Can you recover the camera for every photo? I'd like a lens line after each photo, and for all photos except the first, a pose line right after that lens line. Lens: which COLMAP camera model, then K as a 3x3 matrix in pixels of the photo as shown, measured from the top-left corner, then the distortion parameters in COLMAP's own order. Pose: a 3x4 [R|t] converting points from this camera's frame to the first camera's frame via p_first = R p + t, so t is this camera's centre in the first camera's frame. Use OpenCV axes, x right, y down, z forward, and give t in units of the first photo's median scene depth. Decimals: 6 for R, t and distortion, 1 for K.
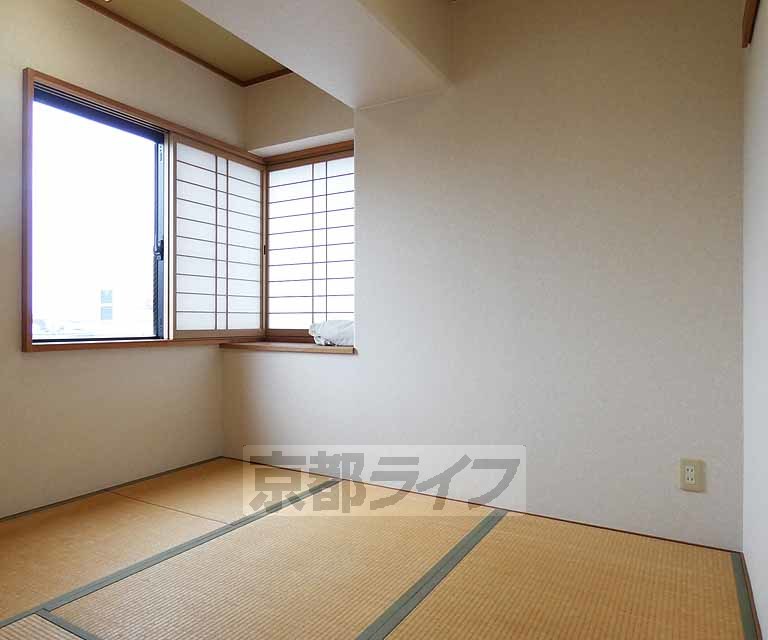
lens RADIAL K [[527.4, 0, 384.0], [0, 527.4, 320.0], [0, 0, 1]] dist [0.000037, 0.000136]
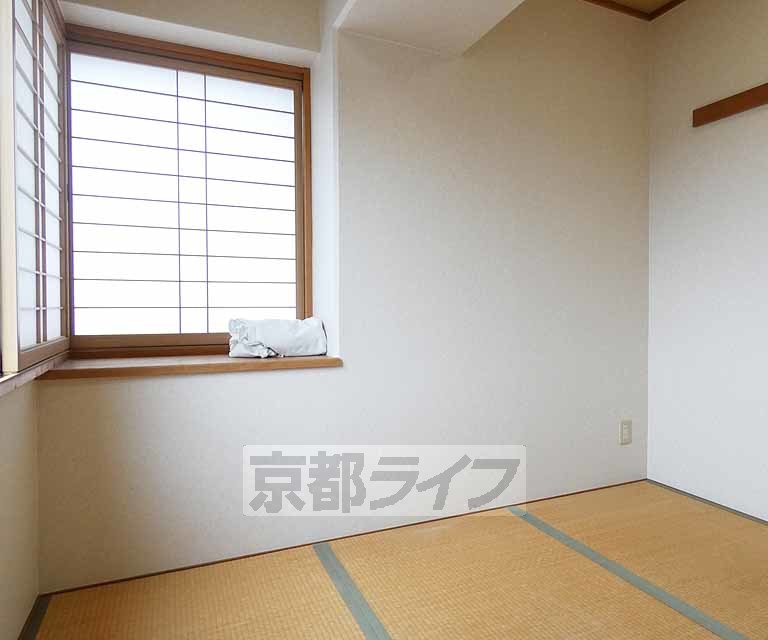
lens RADIAL K [[527.4, 0, 384.0], [0, 527.4, 320.0], [0, 0, 1]] dist [0.000037, 0.000136]
pose [[0.585006, -0.026758, 0.810587, -0.571883], [-0.004495, 0.999333, 0.036233, -0.025733], [-0.811016, -0.024840, 0.584496, 0.481279]]
